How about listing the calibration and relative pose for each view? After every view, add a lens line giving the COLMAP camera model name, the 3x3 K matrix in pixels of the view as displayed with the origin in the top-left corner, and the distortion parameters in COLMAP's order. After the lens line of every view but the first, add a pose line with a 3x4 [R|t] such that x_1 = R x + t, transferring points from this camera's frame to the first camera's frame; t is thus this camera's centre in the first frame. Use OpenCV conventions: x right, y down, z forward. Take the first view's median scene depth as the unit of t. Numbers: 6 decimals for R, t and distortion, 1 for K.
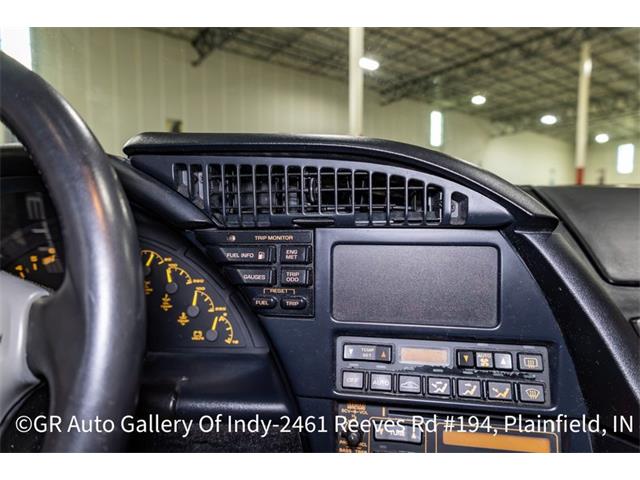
lens RADIAL K [[423.9, 0, 322.8], [0, 423.9, 246.5], [0, 0, 1]] dist [0.012965, 0.007666]
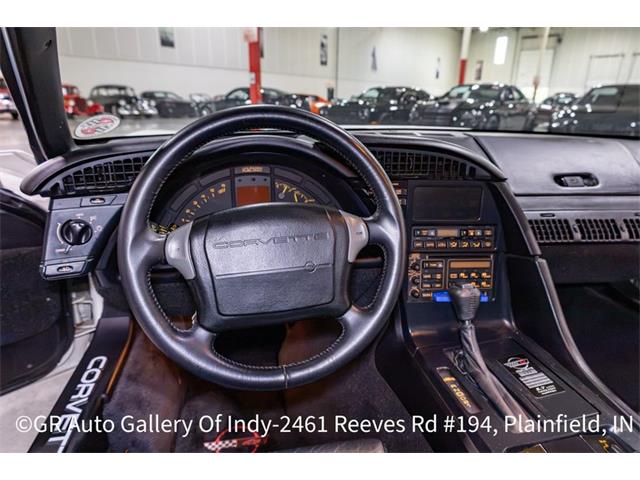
lens RADIAL K [[423.9, 0, 329.6], [0, 423.9, 250.4], [0, 0, 1]] dist [0.012965, 0.007666]
pose [[0.962629, -0.070075, 0.261600, -1.047222], [-0.003198, 0.962936, 0.269709, -0.292298], [-0.270804, -0.260467, 0.926727, -1.069313]]
